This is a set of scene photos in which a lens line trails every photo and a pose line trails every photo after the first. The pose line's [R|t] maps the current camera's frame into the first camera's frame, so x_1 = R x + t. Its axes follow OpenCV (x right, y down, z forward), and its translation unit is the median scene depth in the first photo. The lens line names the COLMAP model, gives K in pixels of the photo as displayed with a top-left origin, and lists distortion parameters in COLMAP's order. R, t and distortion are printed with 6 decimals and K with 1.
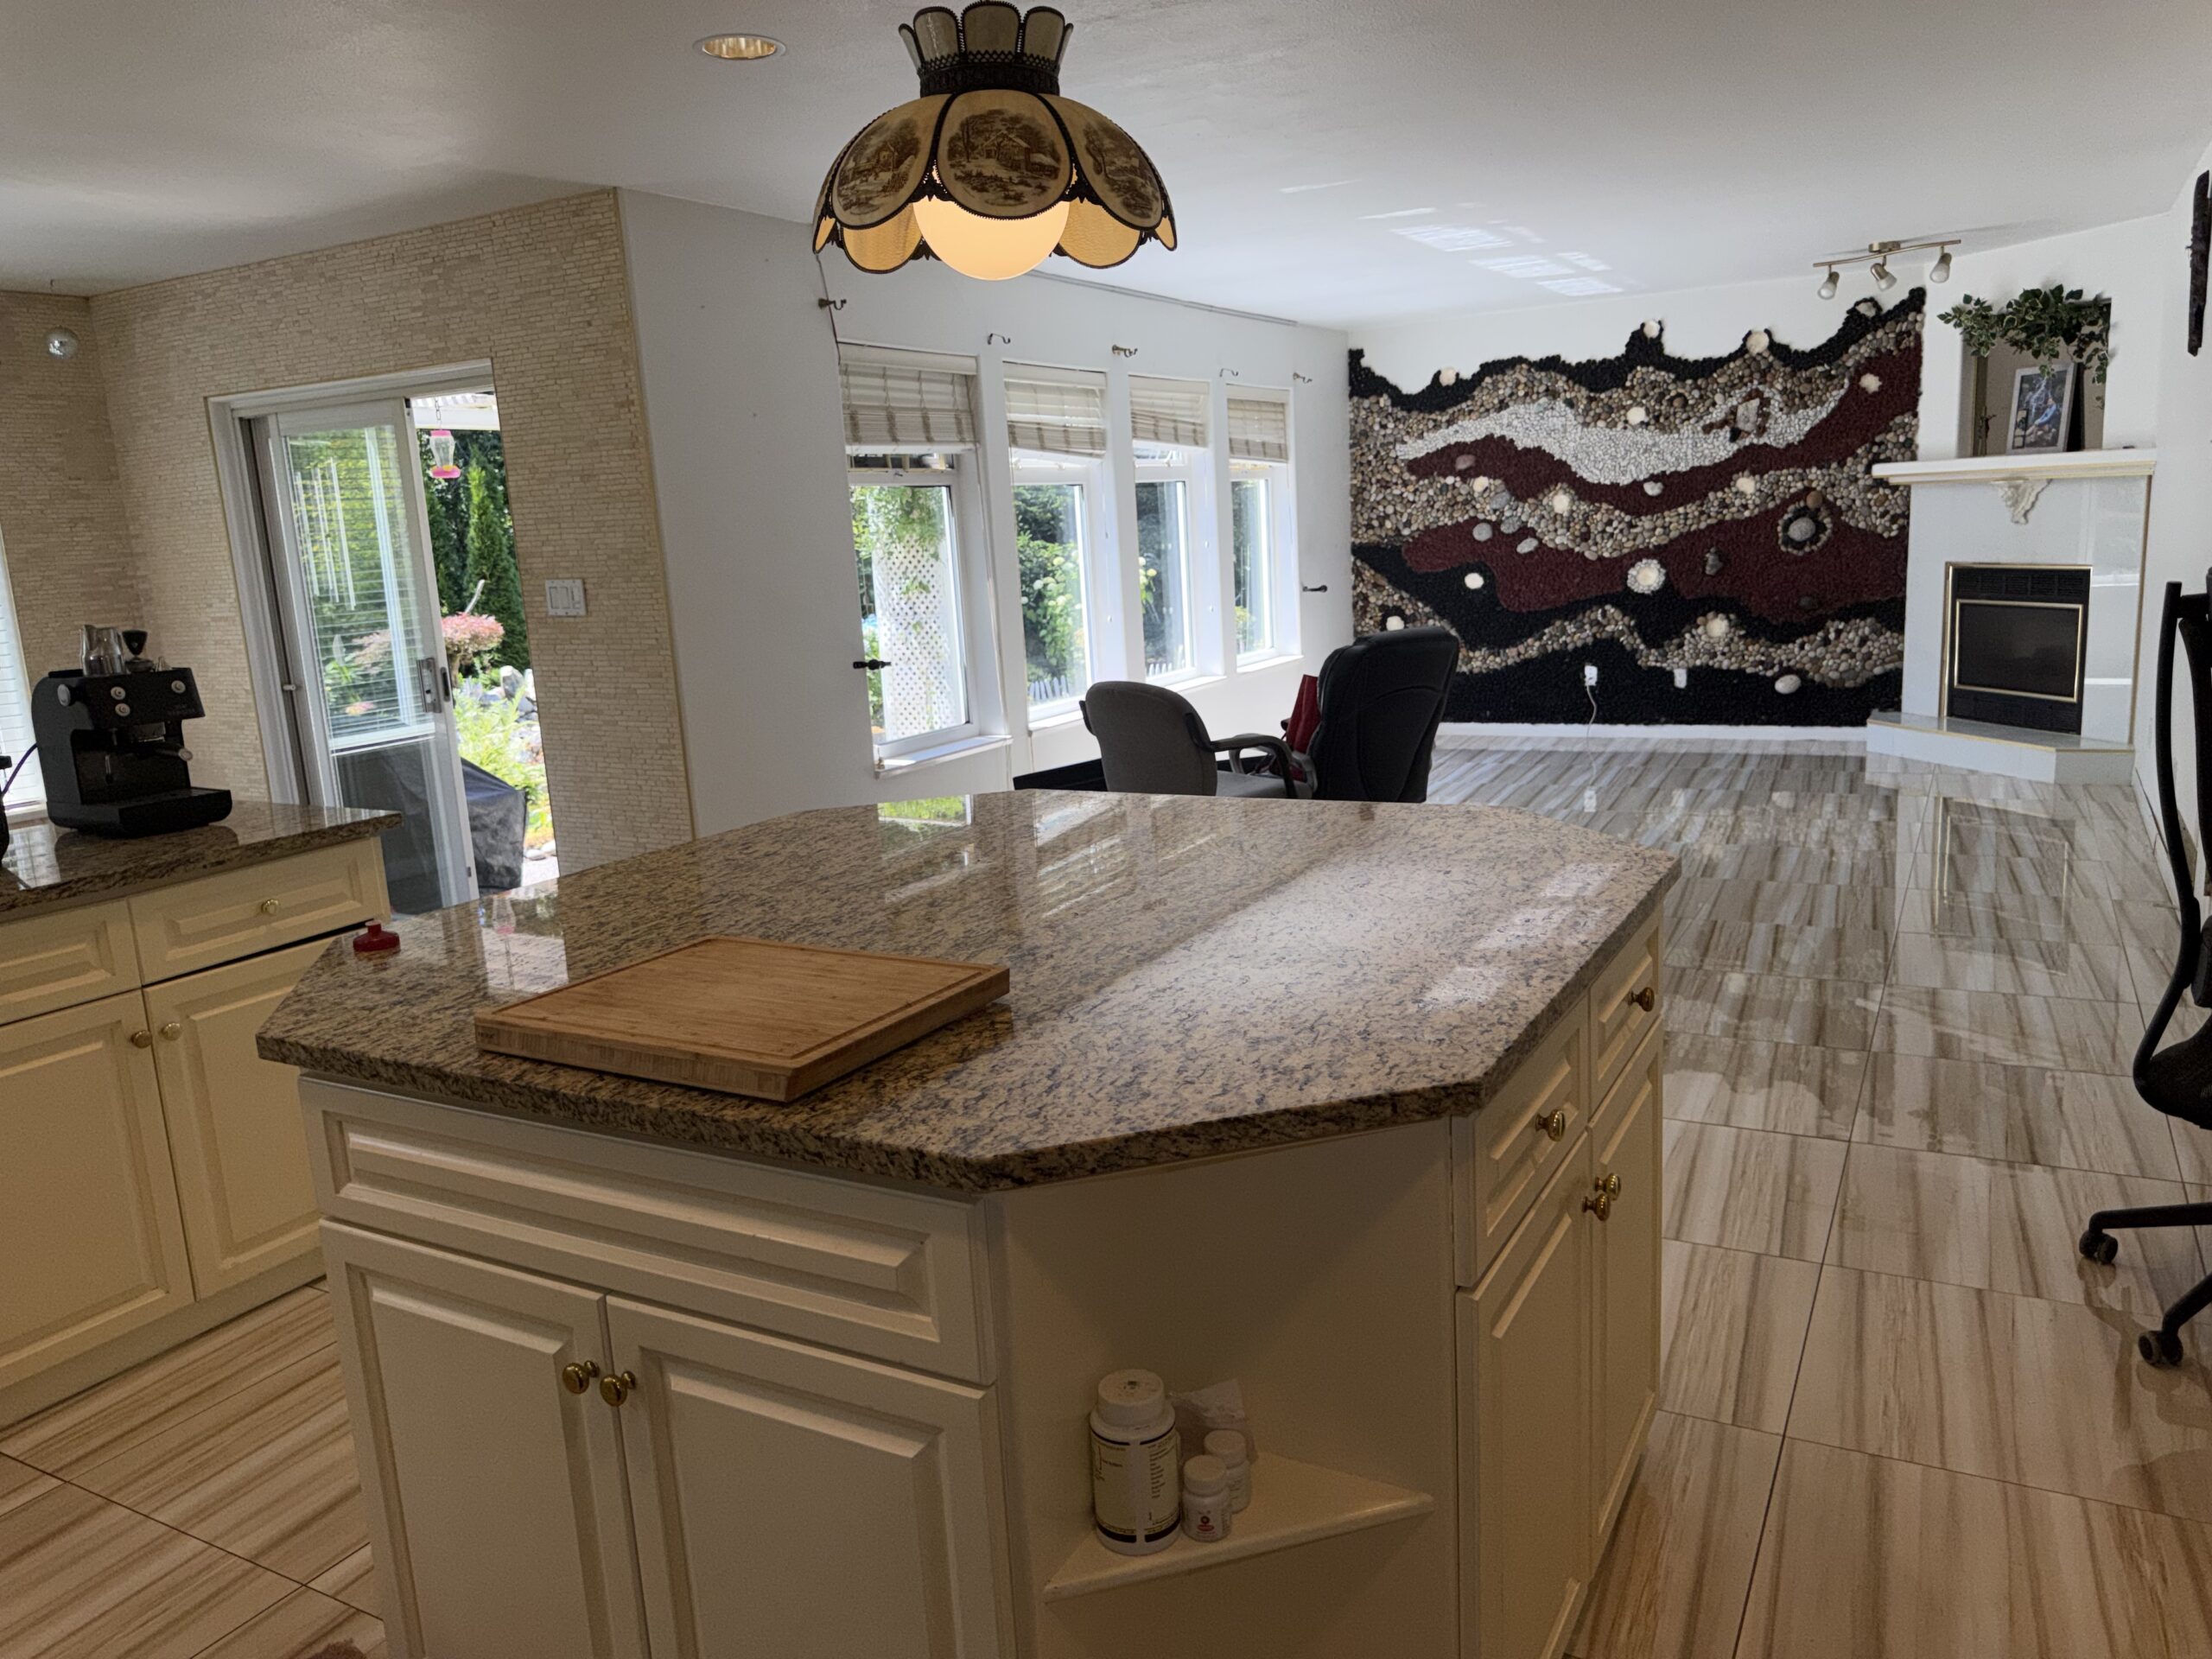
lens RADIAL K [[1567.3, 0, 1106.0], [0, 1567.3, 829.5], [0, 0, 1]] dist [0.045563, -0.081968]
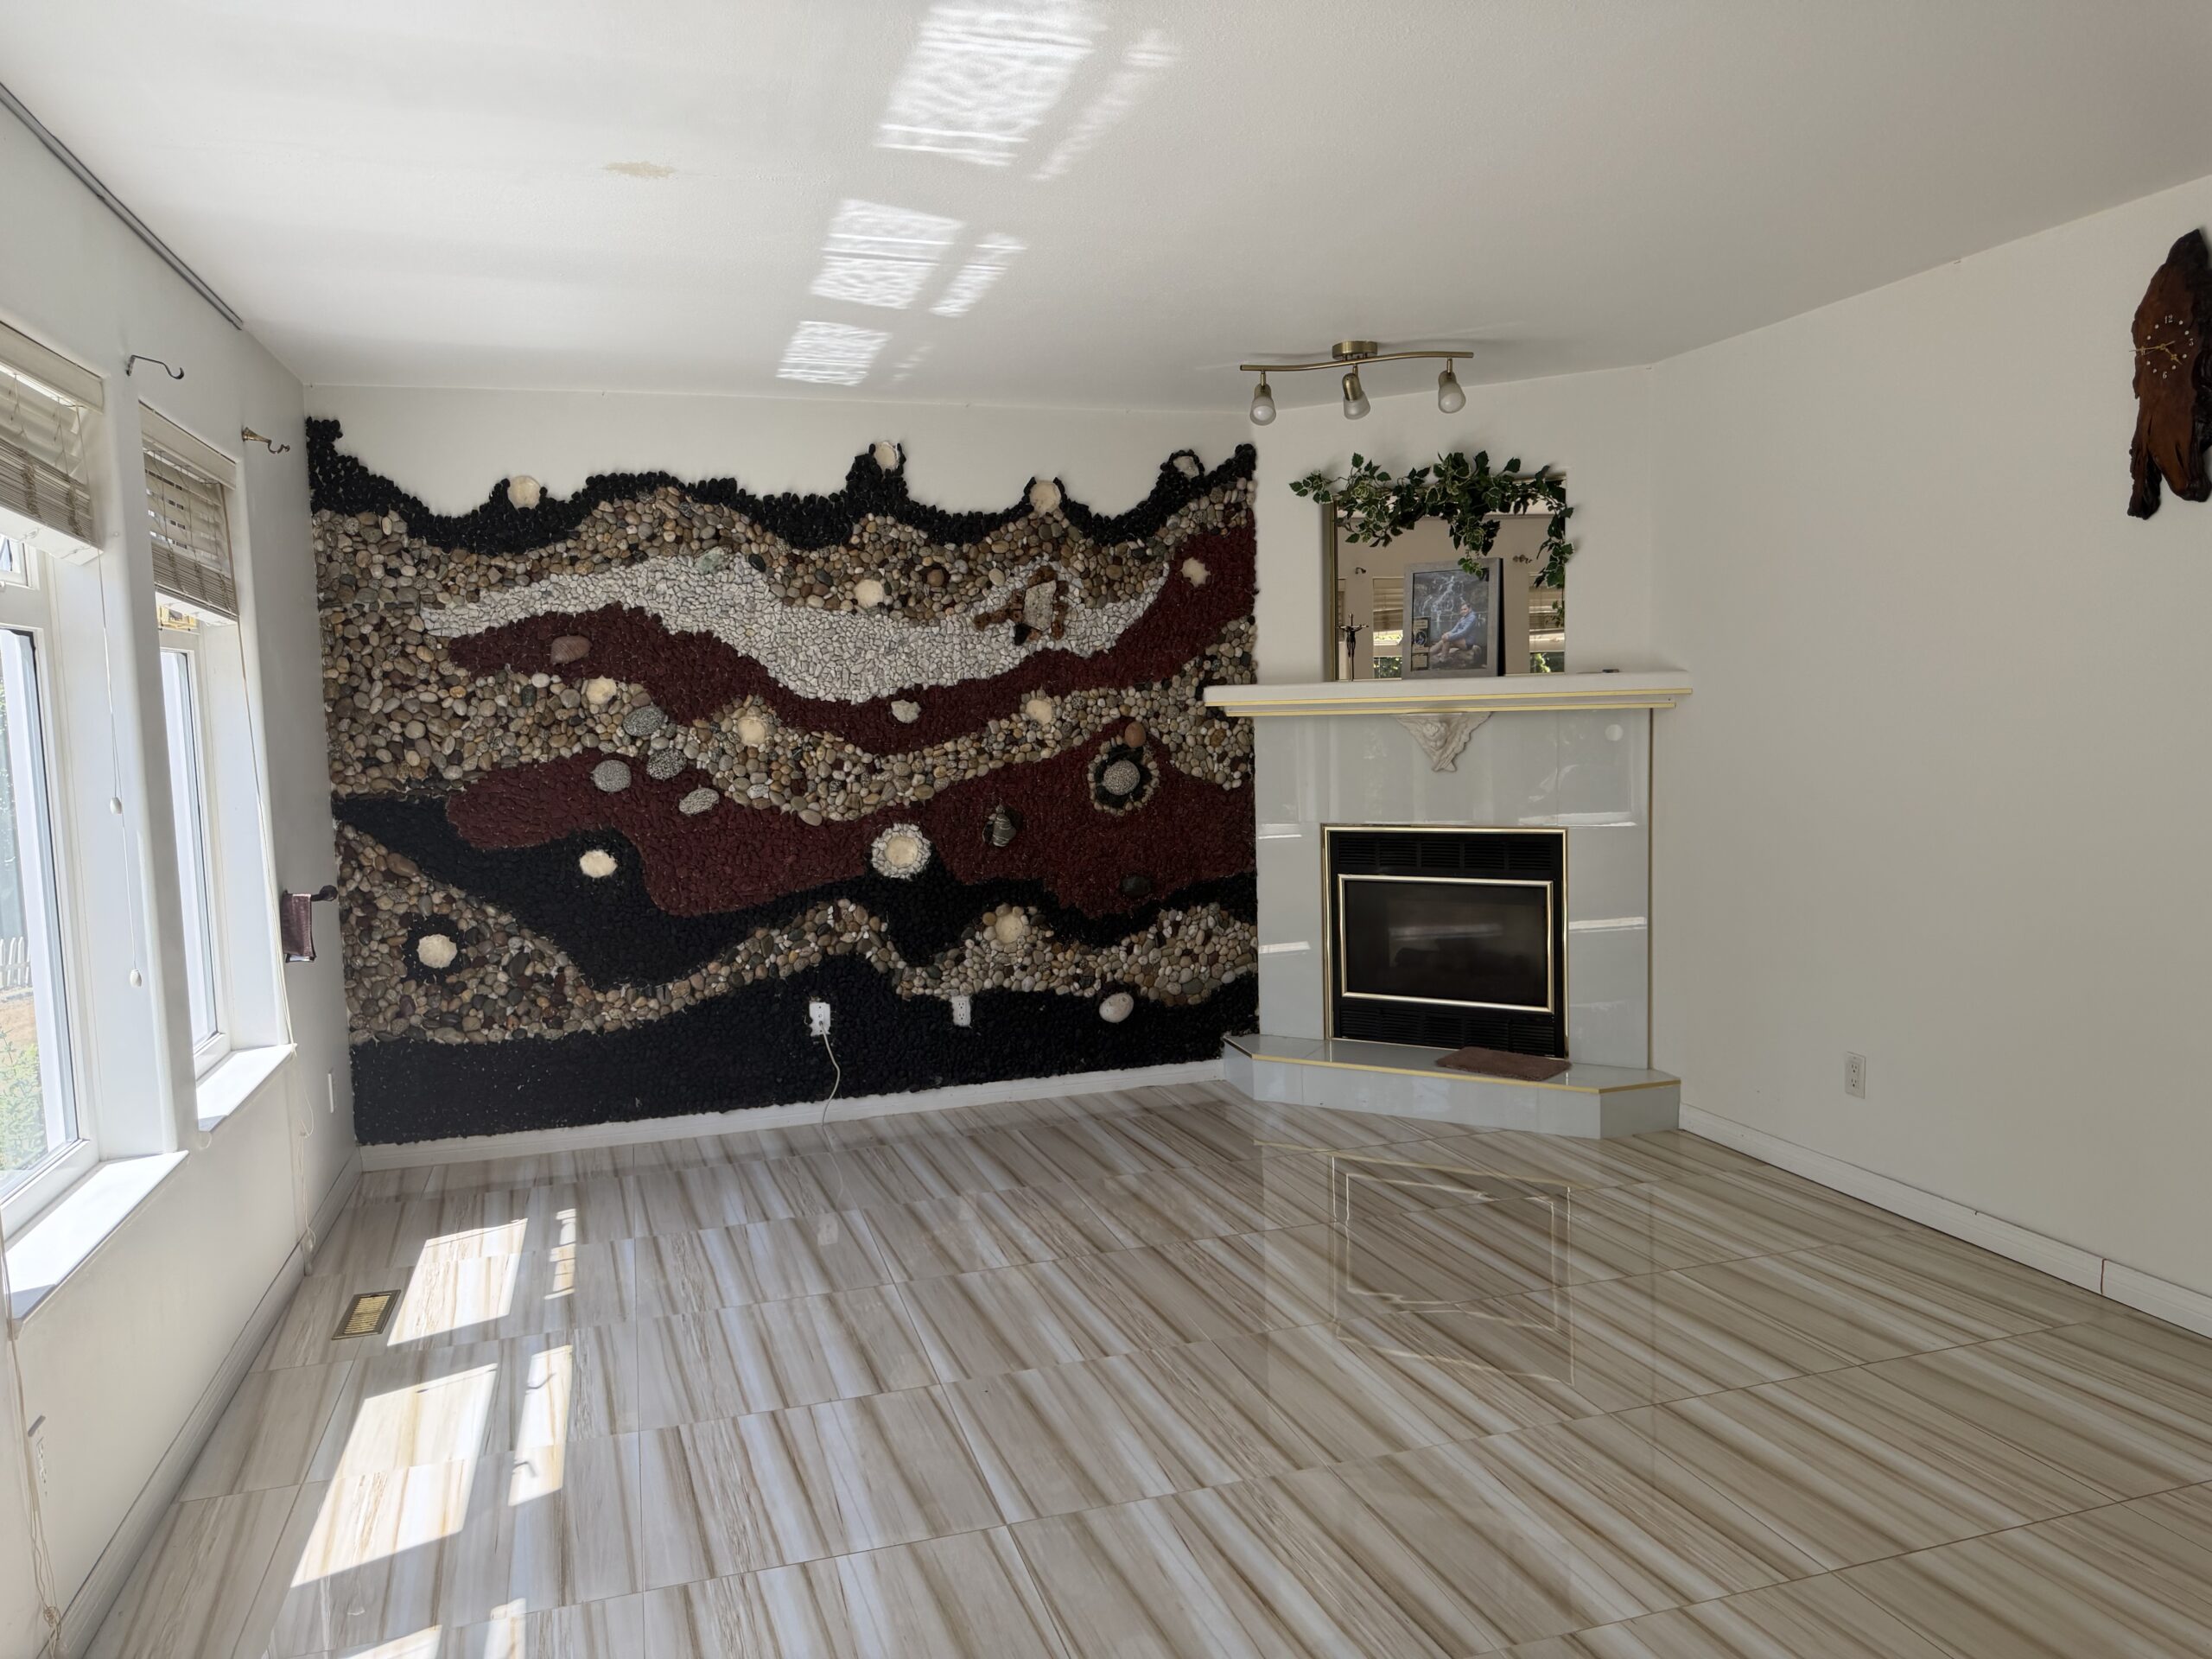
lens RADIAL K [[1551.2, 0, 1106.0], [0, 1551.2, 829.5], [0, 0, 1]] dist [0.184592, -0.372517]
pose [[0.684790, -0.021929, 0.728410, -0.045758], [0.130514, 0.987077, -0.092982, -0.107818], [-0.716958, 0.158740, 0.678803, 0.558613]]
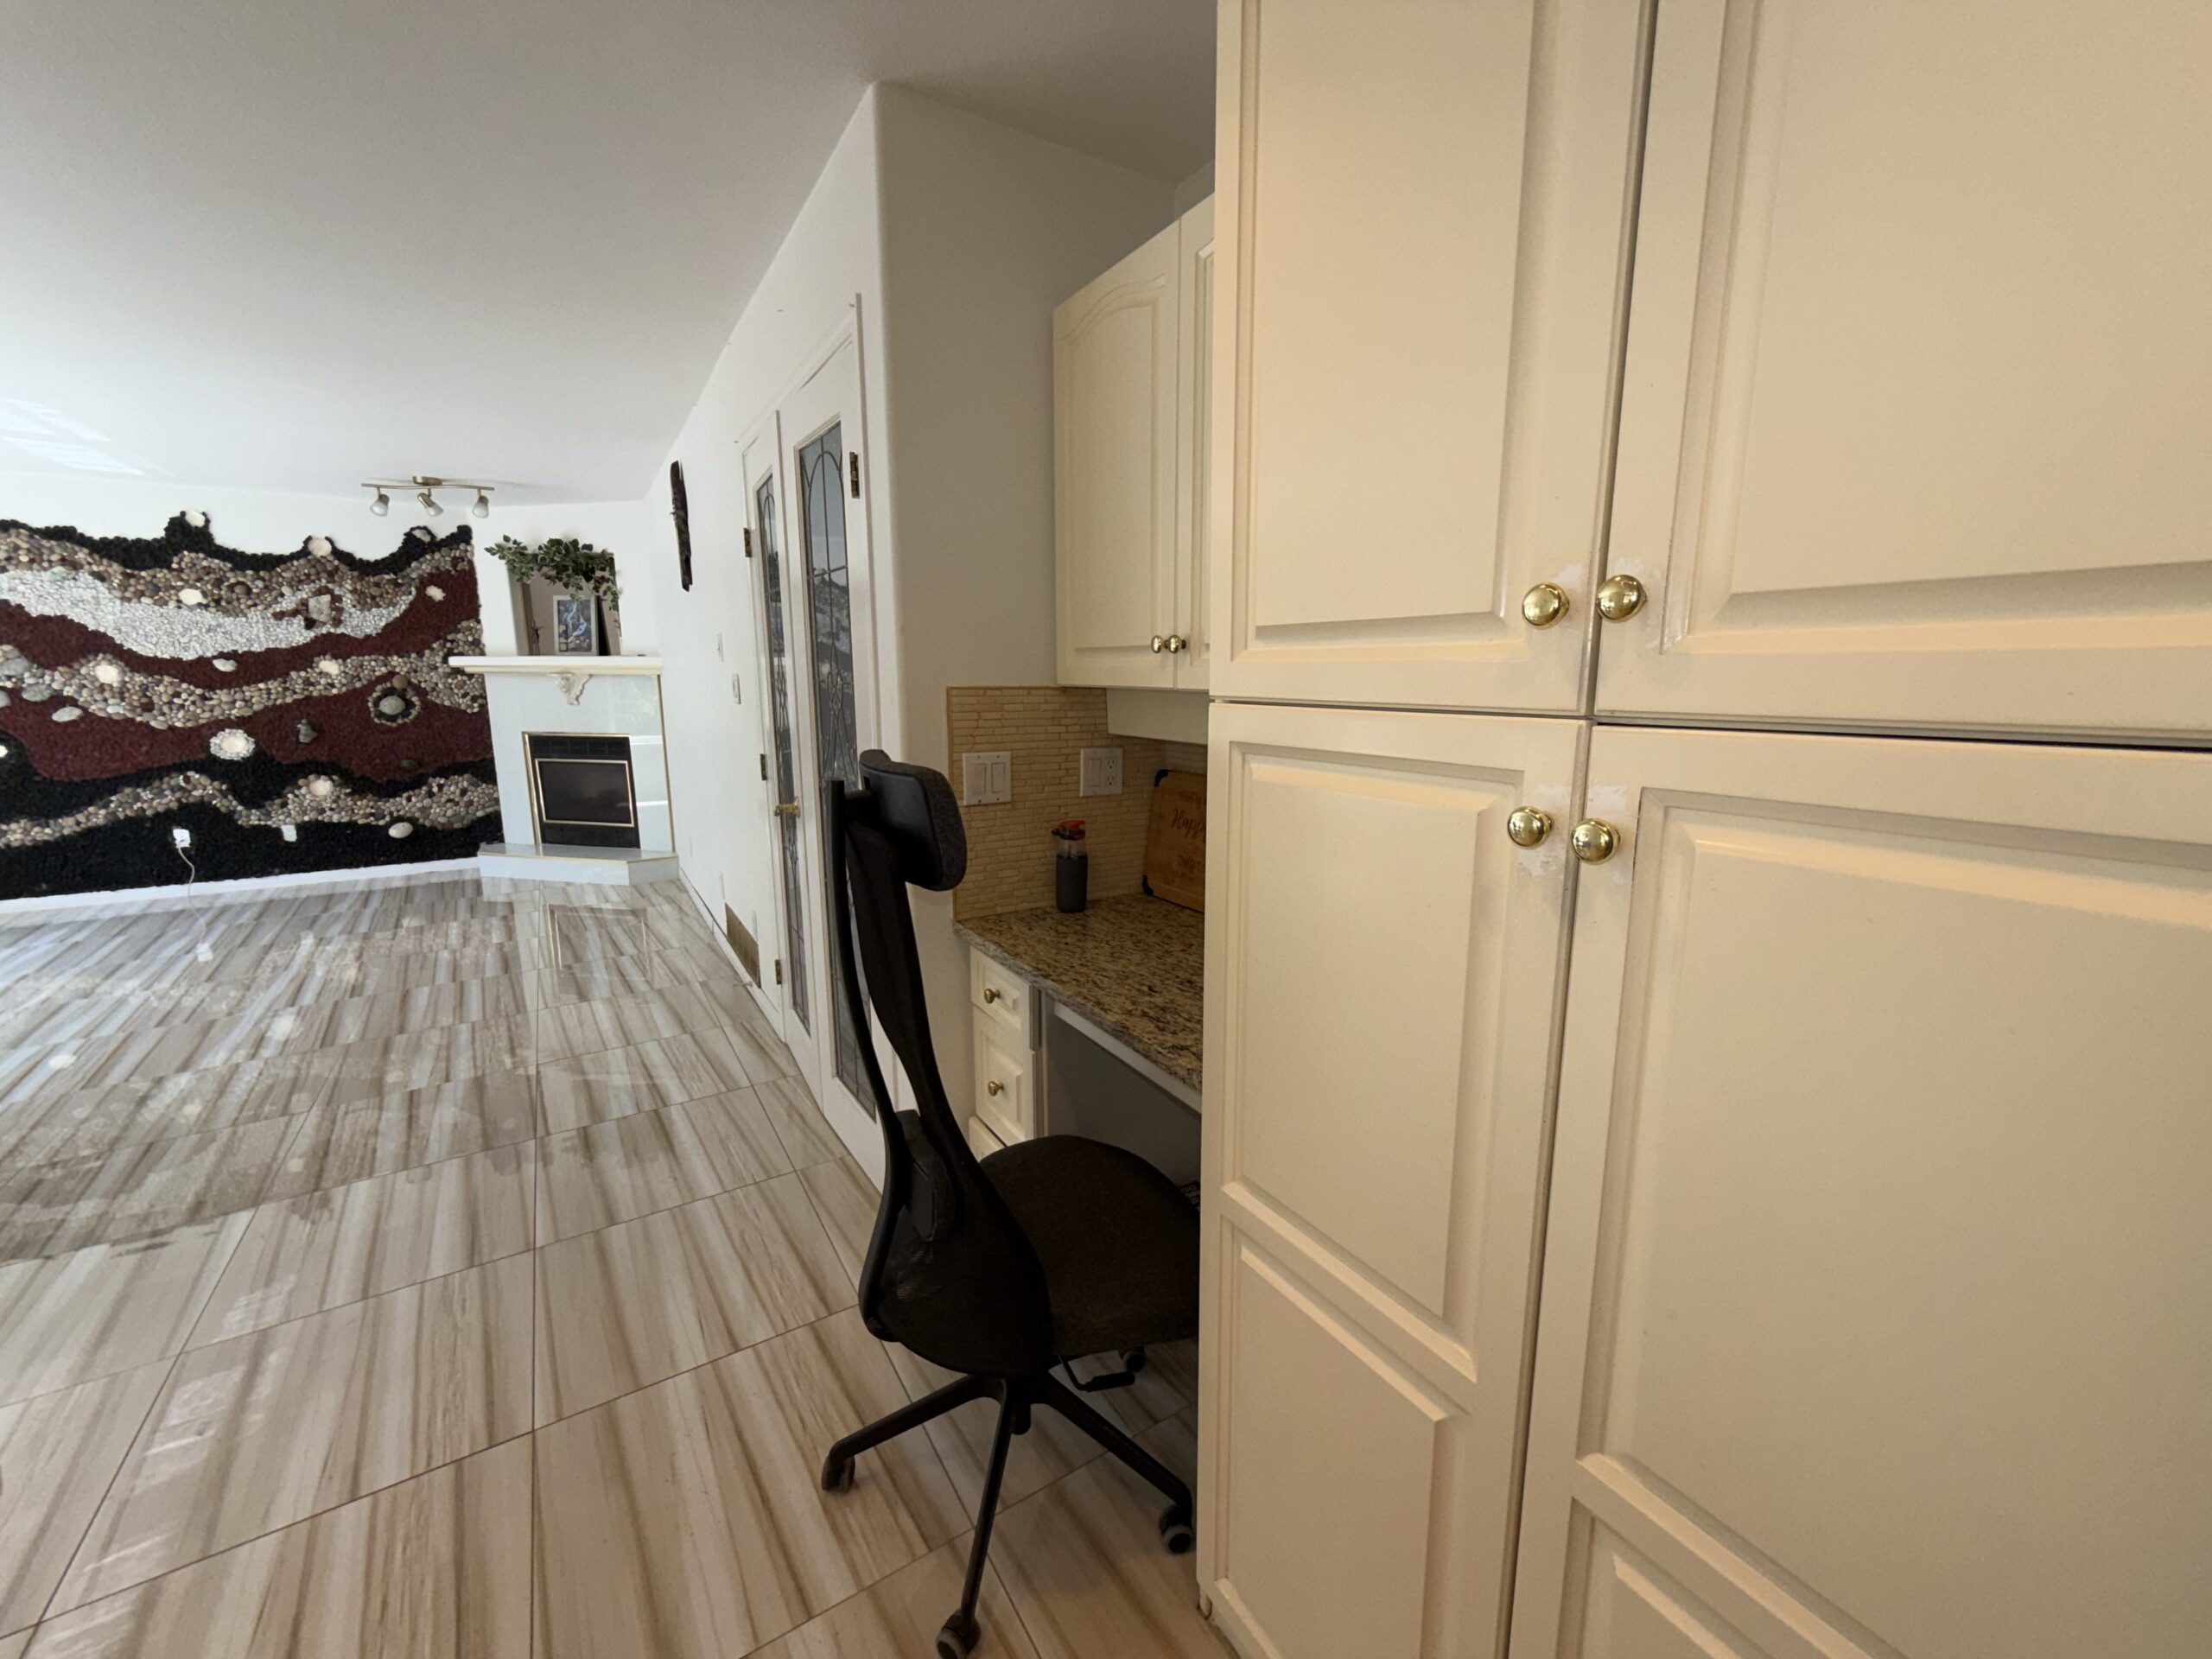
lens RADIAL K [[885.2, 0, 1118.2], [0, 885.2, 827.2], [0, 0, 1]] dist [0.001159, 0.000369]
pose [[0.473061, -0.099341, 0.875411, 0.094094], [0.146372, 0.988676, 0.033096, -0.036077], [-0.868786, 0.112479, 0.482245, 0.183922]]
